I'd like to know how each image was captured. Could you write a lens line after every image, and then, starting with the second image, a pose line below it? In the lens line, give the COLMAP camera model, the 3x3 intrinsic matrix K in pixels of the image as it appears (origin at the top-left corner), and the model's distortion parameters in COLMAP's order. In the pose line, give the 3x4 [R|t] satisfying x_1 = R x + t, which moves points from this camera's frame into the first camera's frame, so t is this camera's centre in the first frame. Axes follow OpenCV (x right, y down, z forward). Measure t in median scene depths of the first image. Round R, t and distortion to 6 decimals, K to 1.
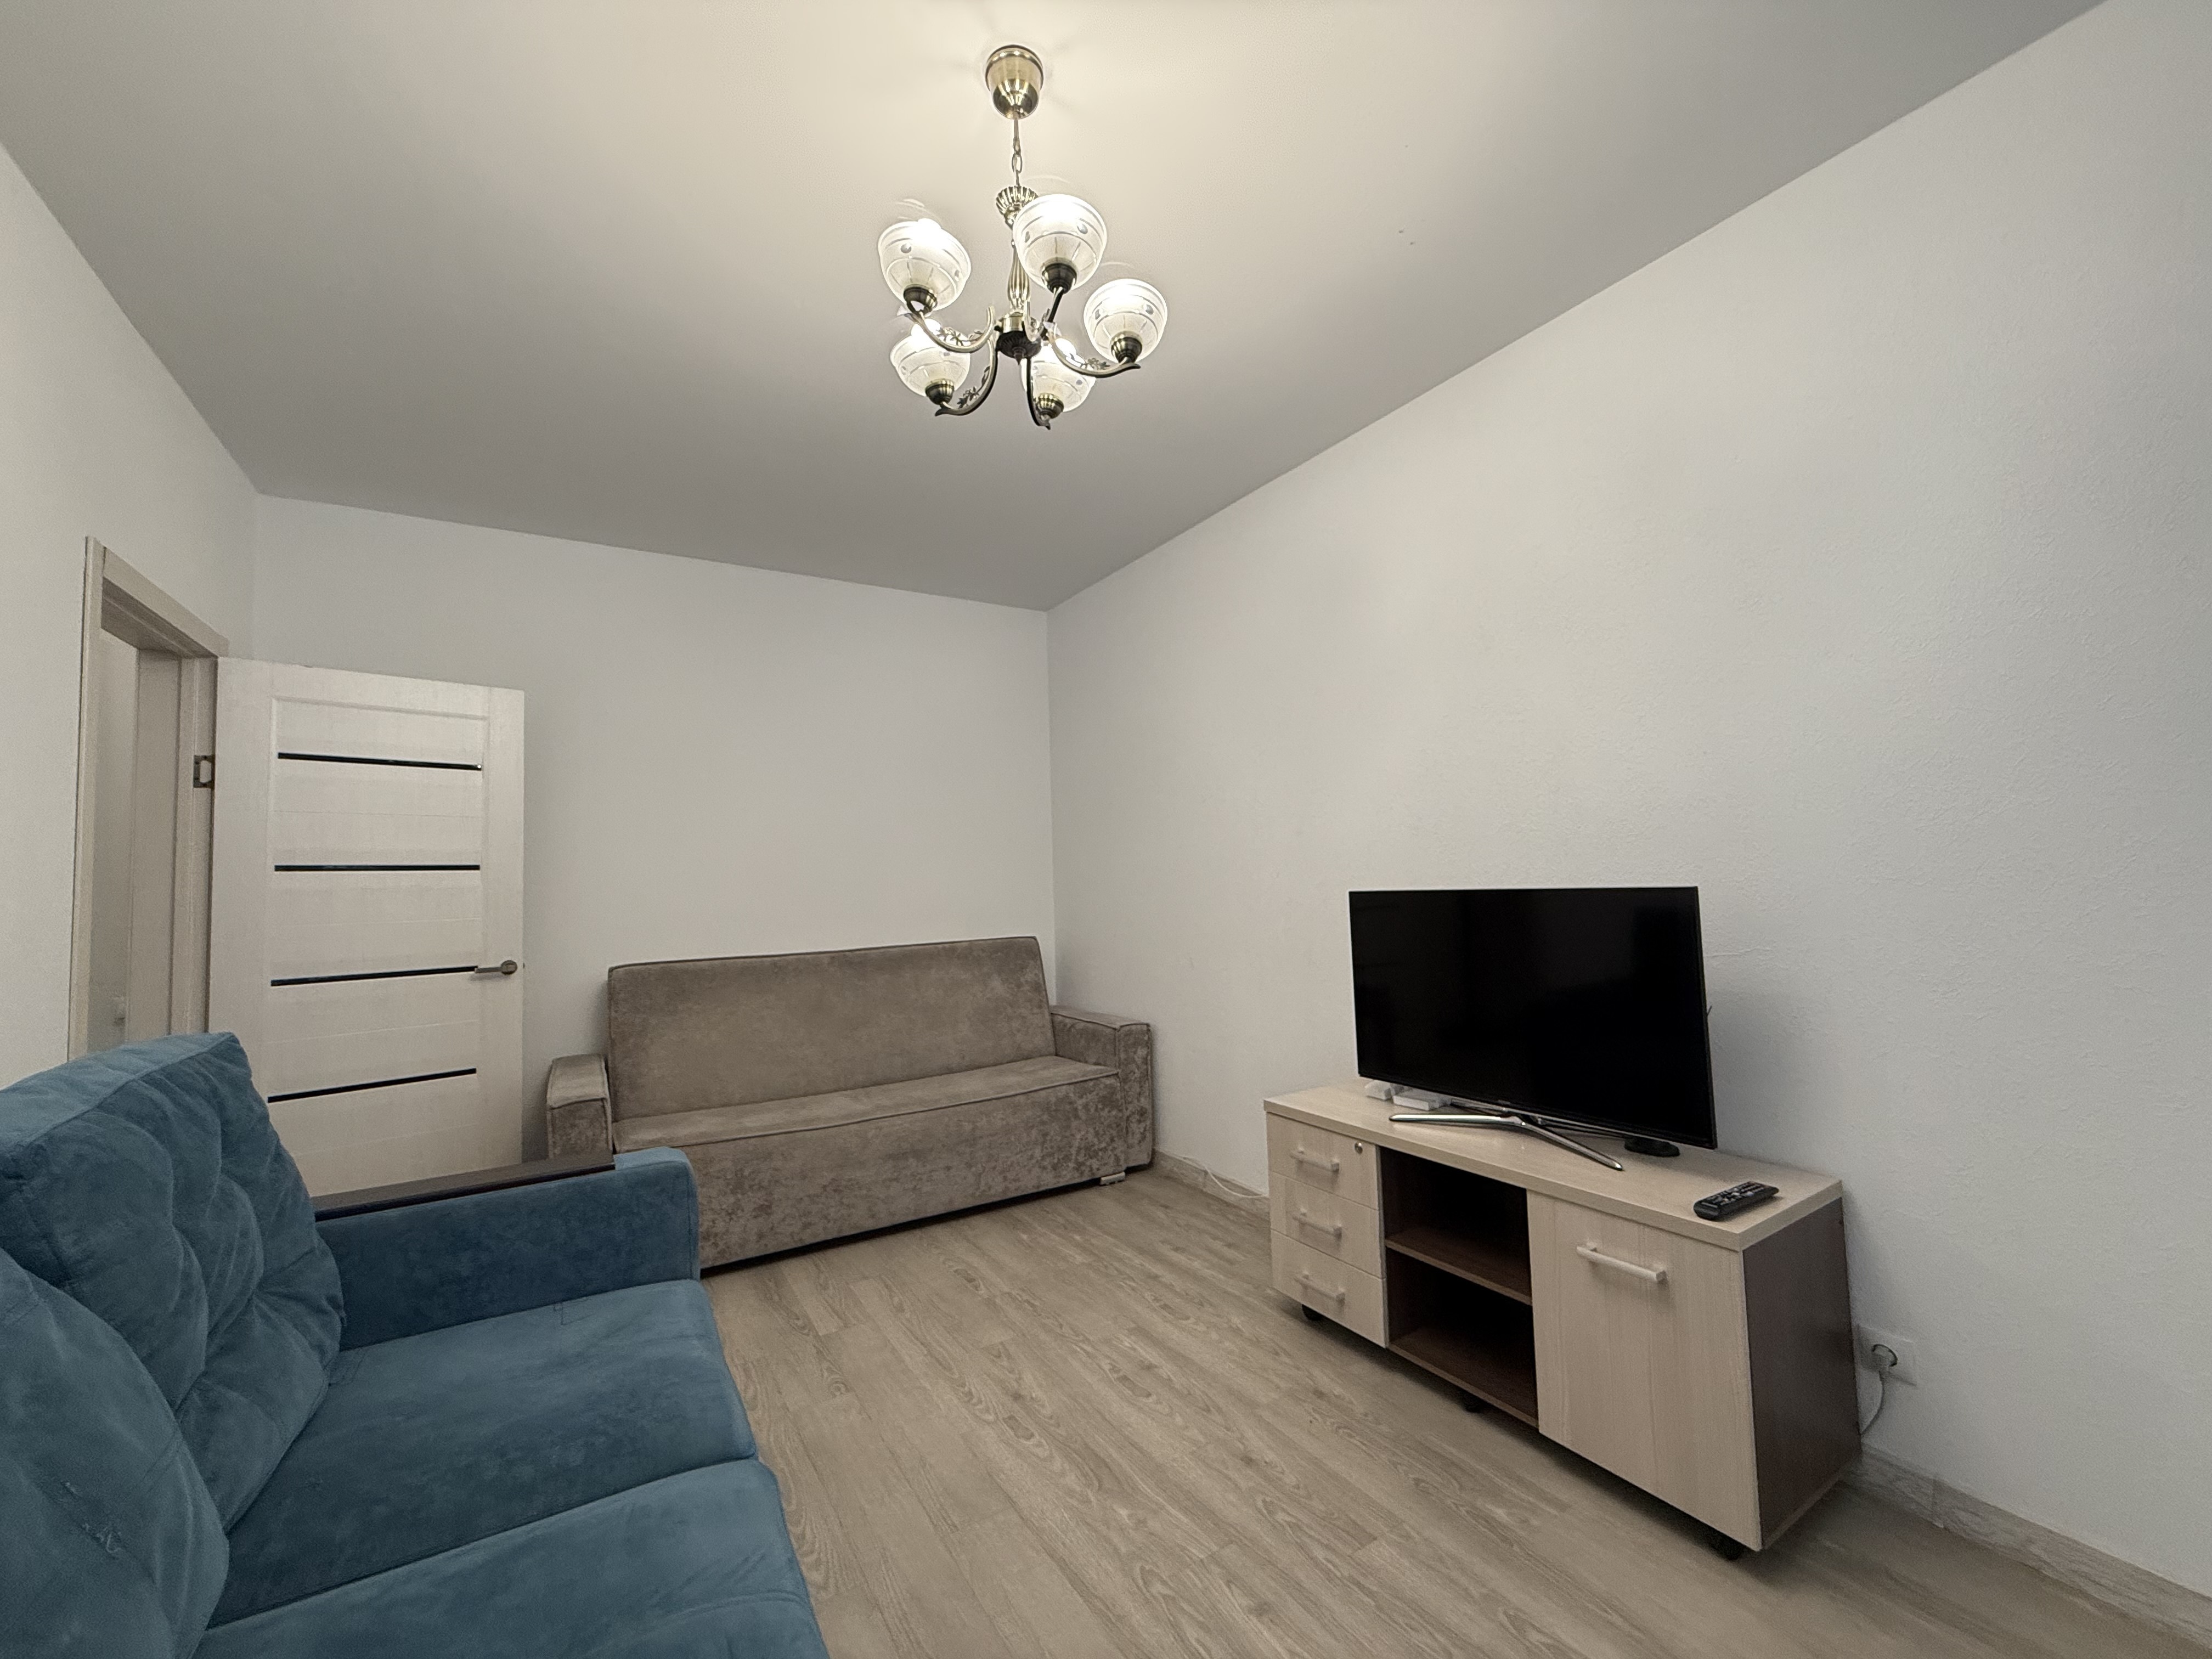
lens RADIAL K [[879.0, 0, 1100.5], [0, 879.0, 828.8], [0, 0, 1]] dist [0.000422, -0.000576]
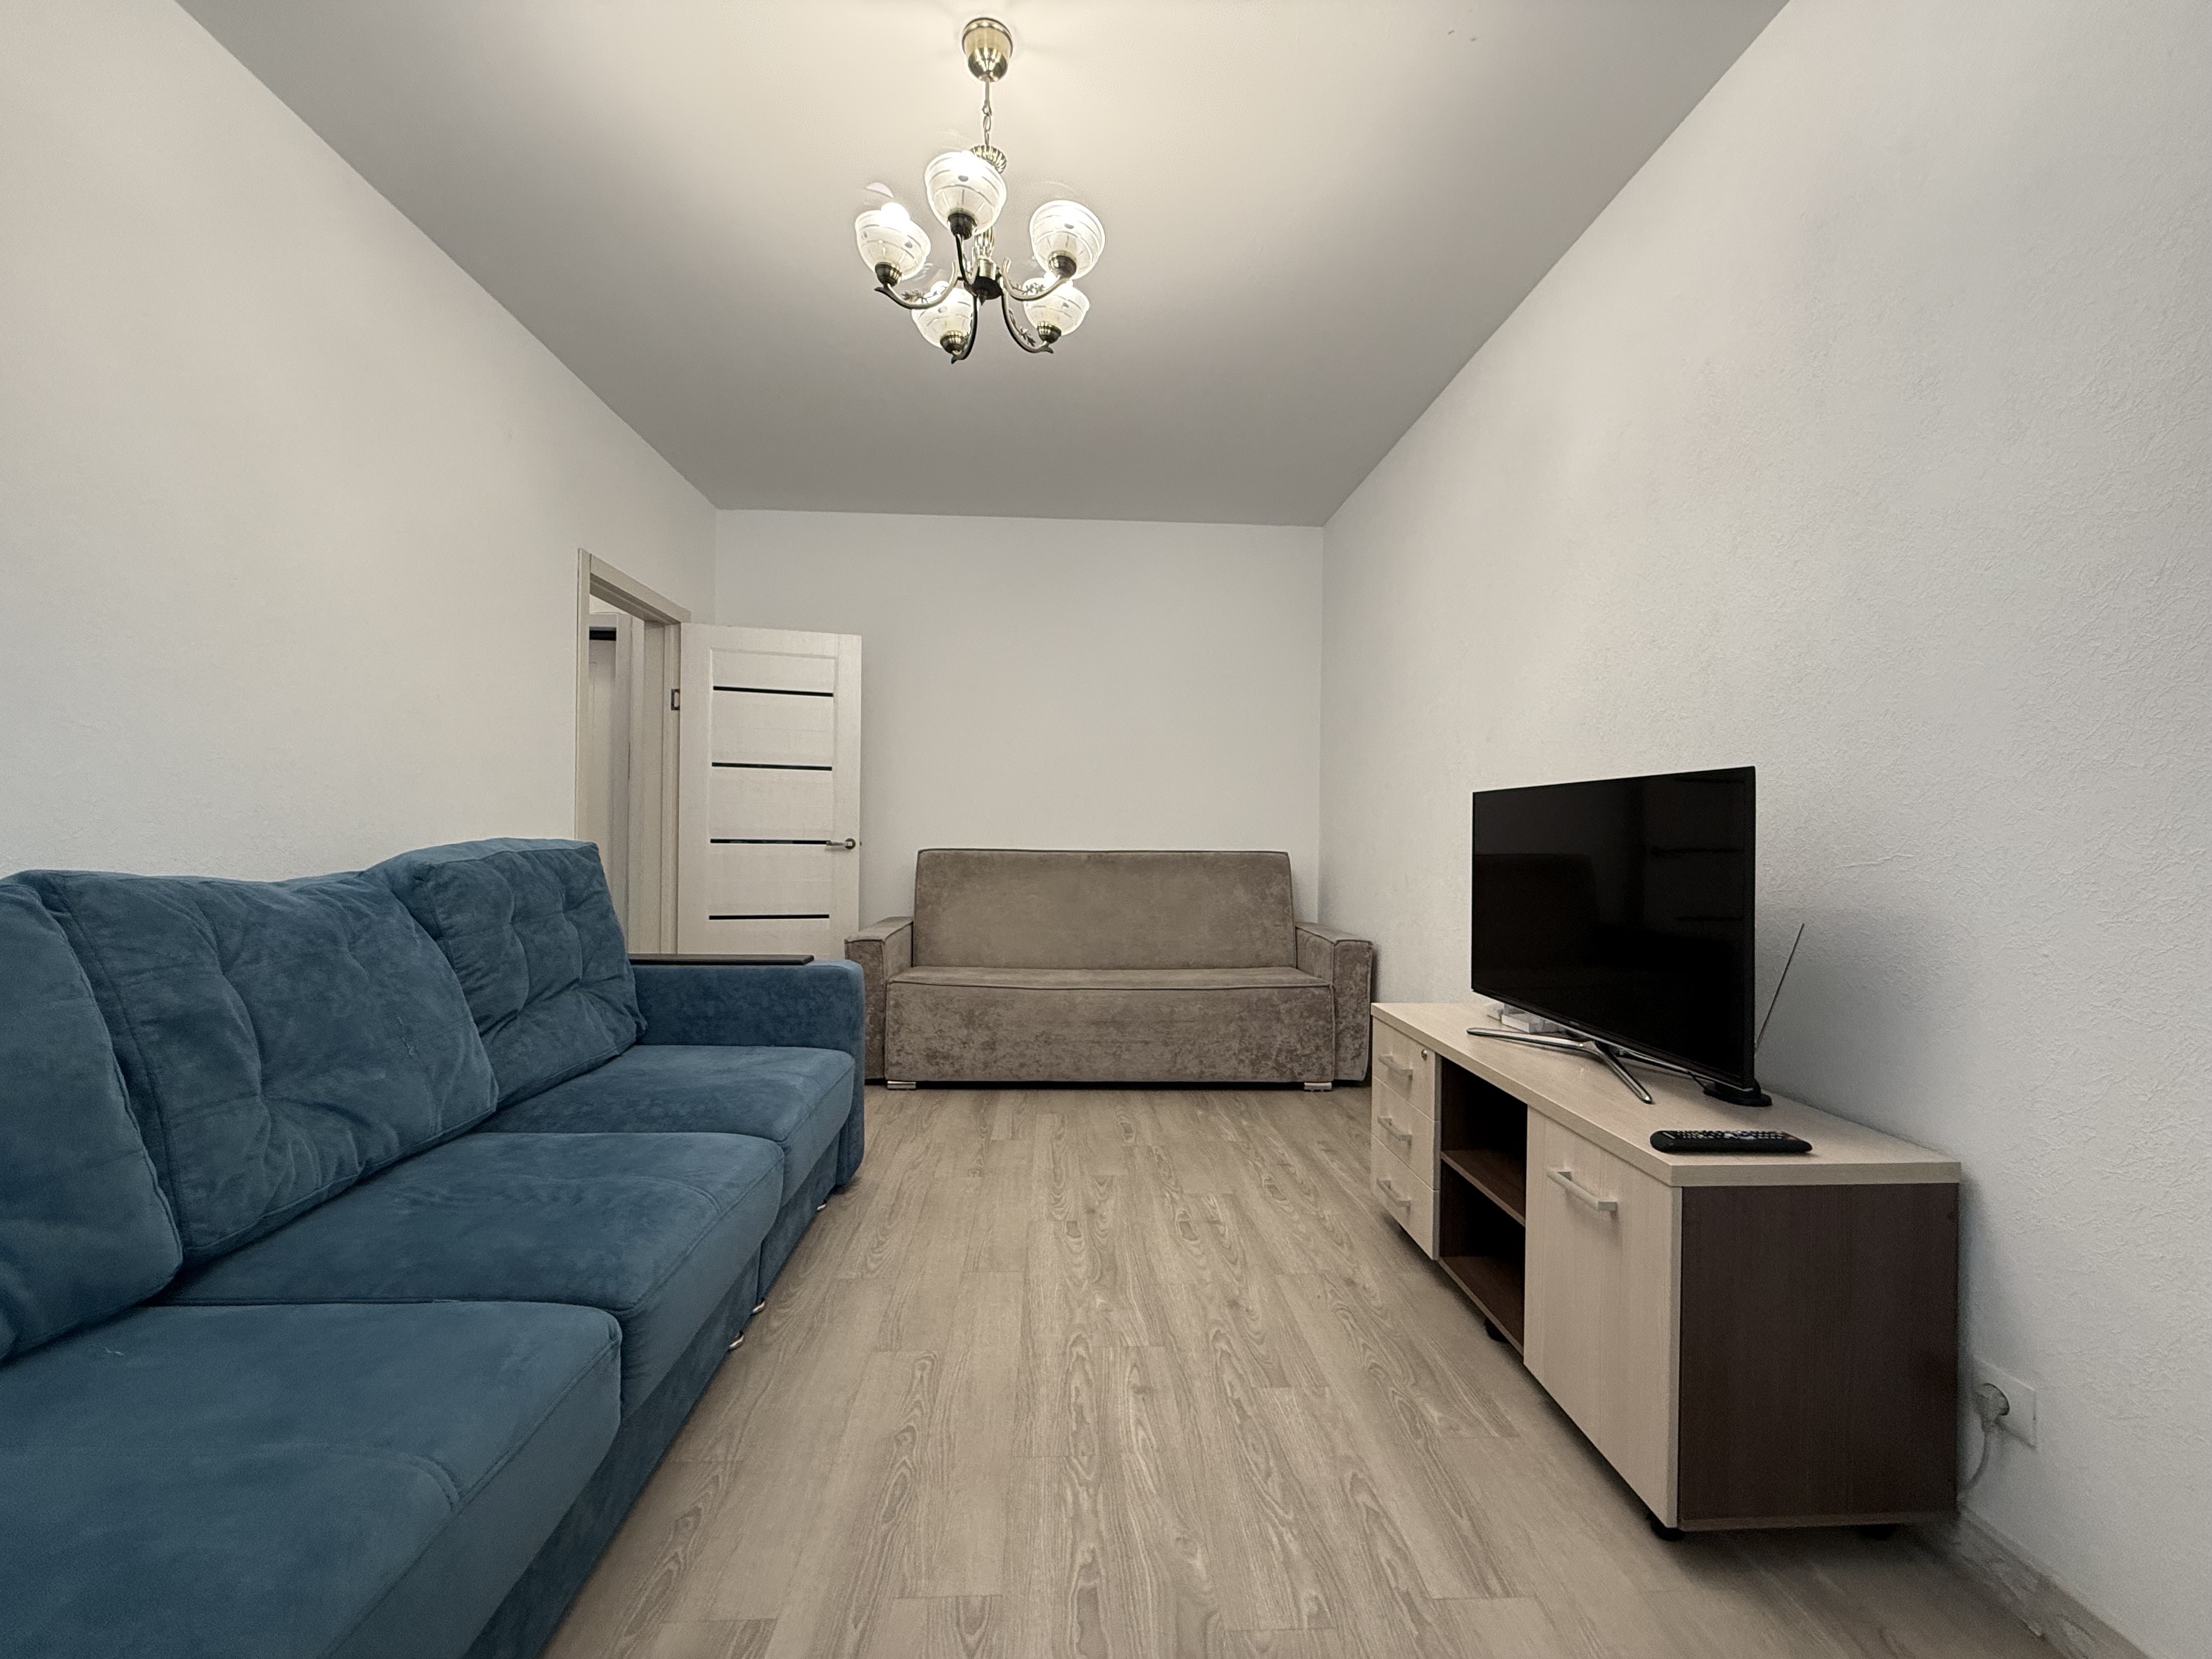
lens RADIAL K [[879.0, 0, 1104.4], [0, 879.0, 828.7], [0, 0, 1]] dist [0.000422, -0.000576]
pose [[0.877454, 0.040508, -0.477947, 0.445369], [-0.010949, 0.997859, 0.064472, 0.062726], [0.479535, -0.051339, 0.876020, 0.012539]]
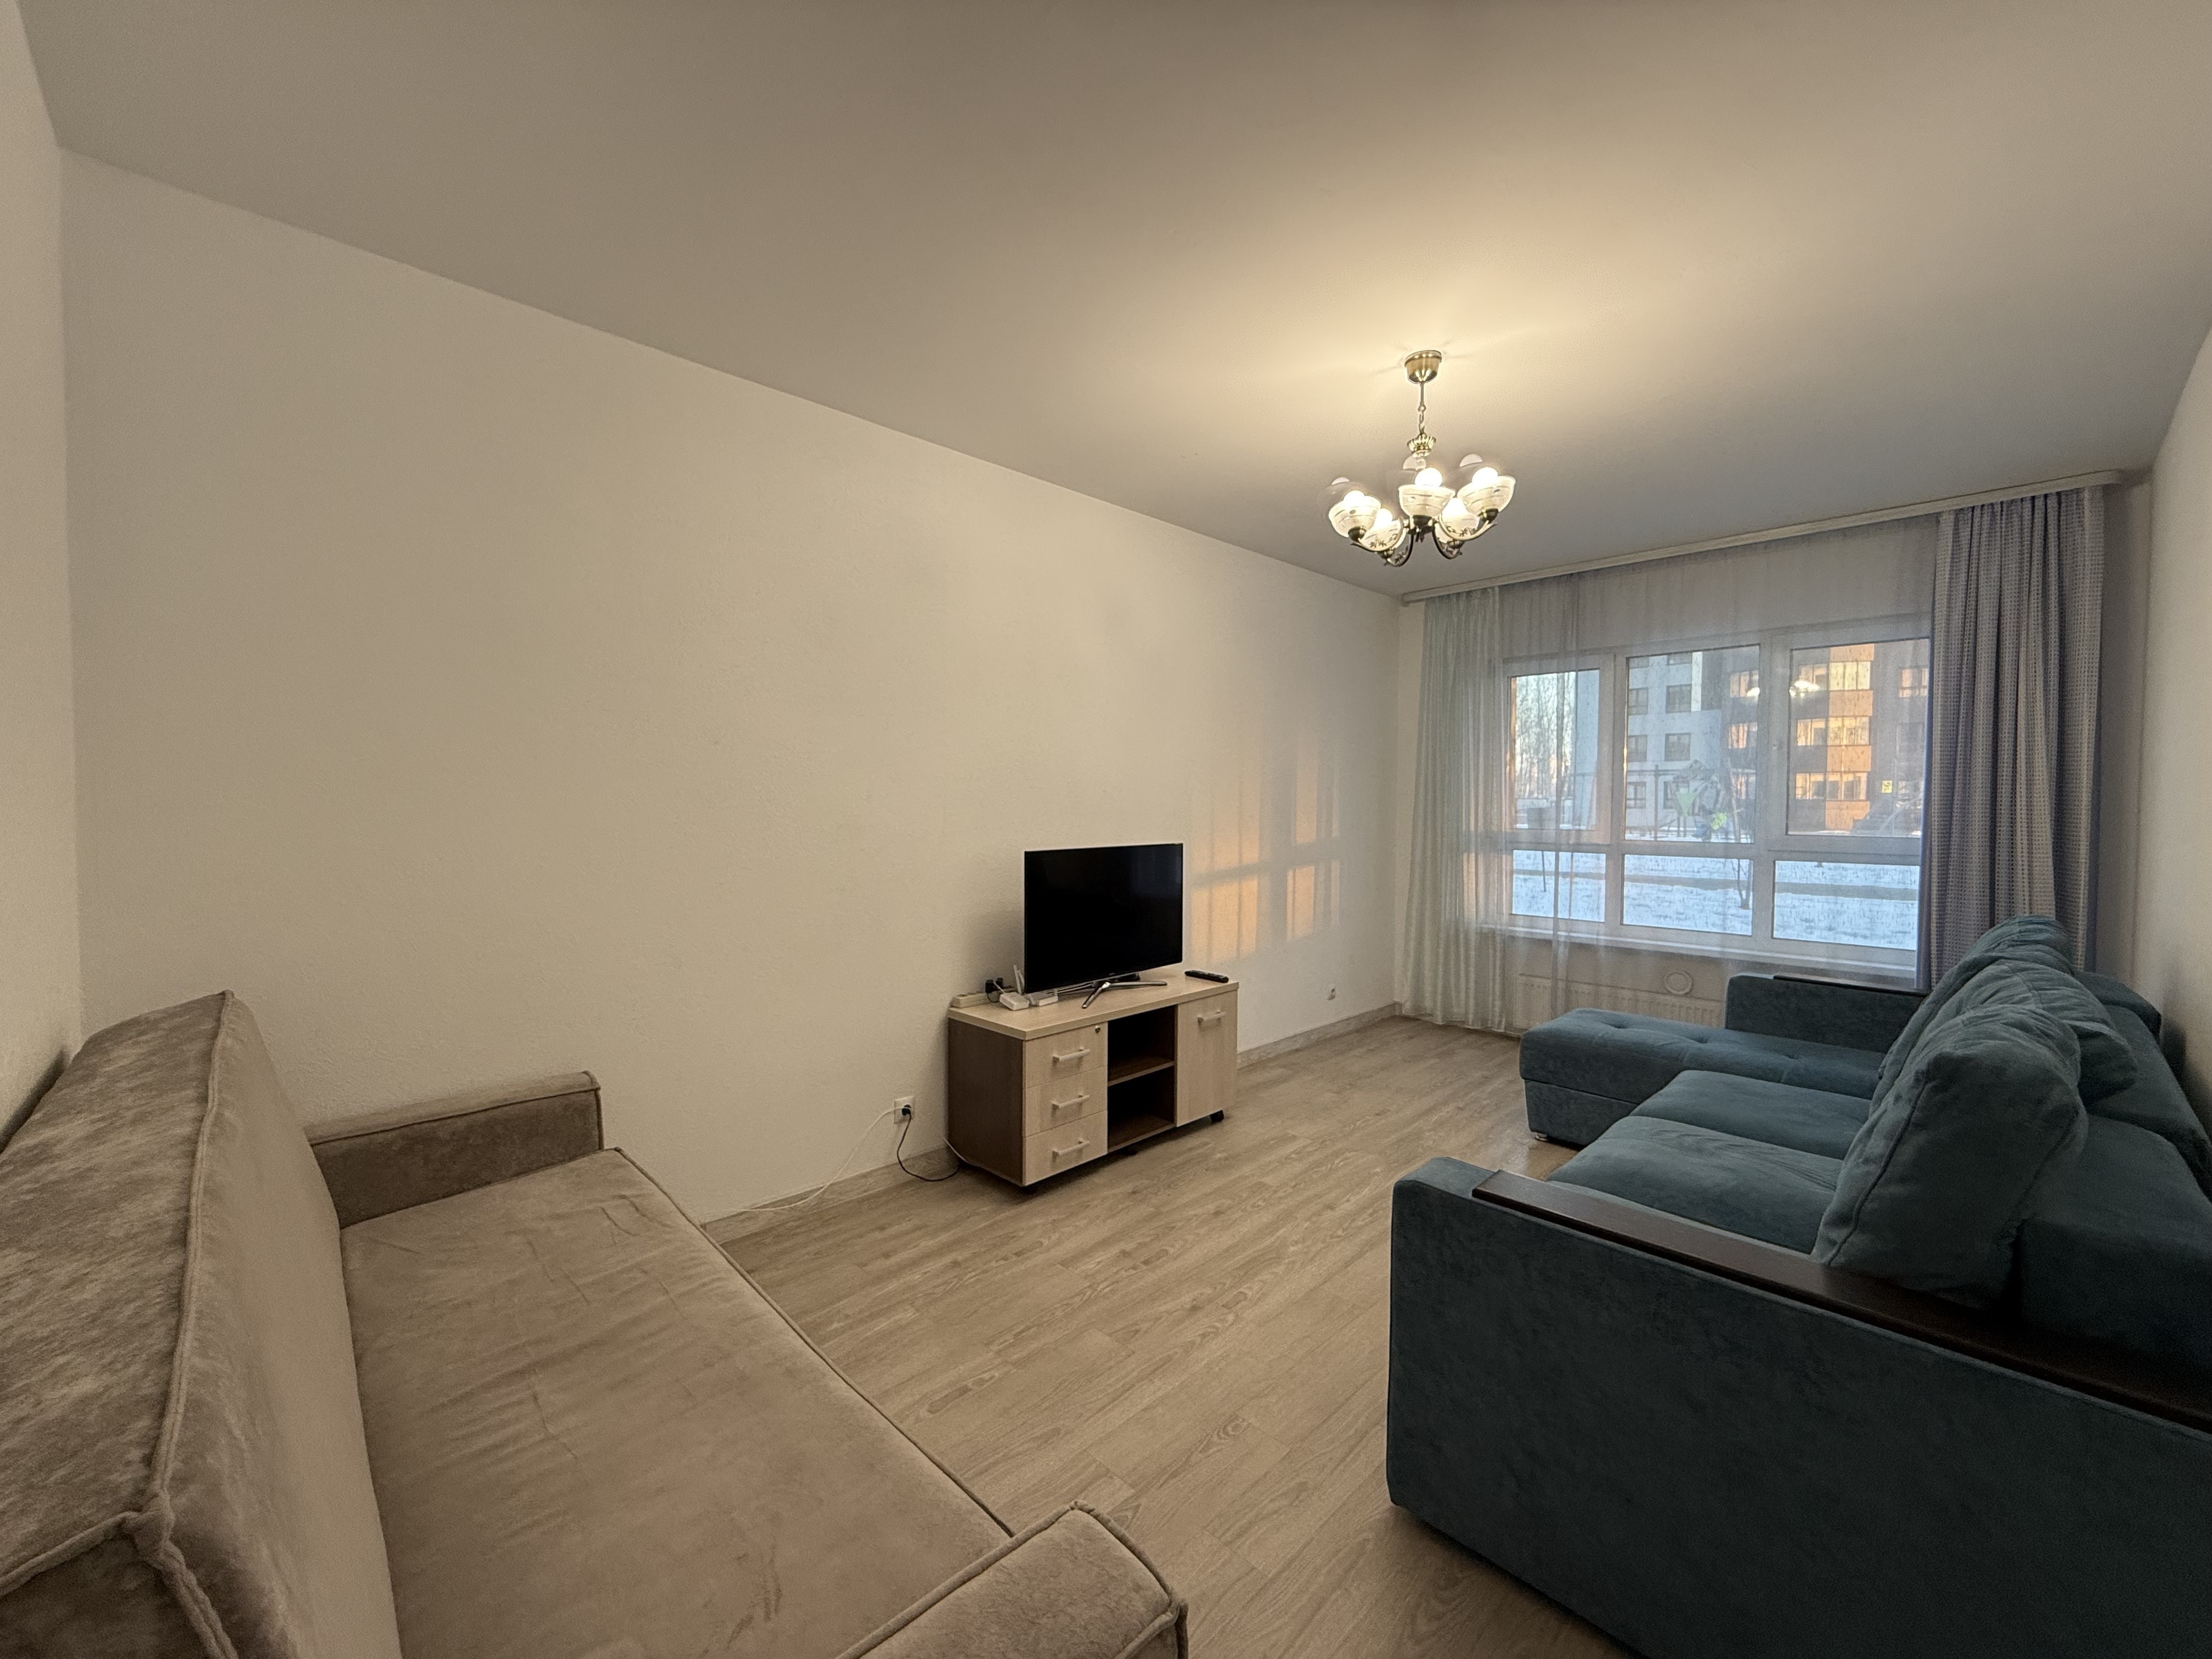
lens RADIAL K [[879.0, 0, 1101.4], [0, 879.0, 833.6], [0, 0, 1]] dist [0.000422, -0.000576]
pose [[-0.216770, -0.004171, 0.976214, -1.124791], [-0.055625, 0.998419, -0.008086, 0.058067], [-0.974637, -0.056055, -0.216659, 1.354489]]
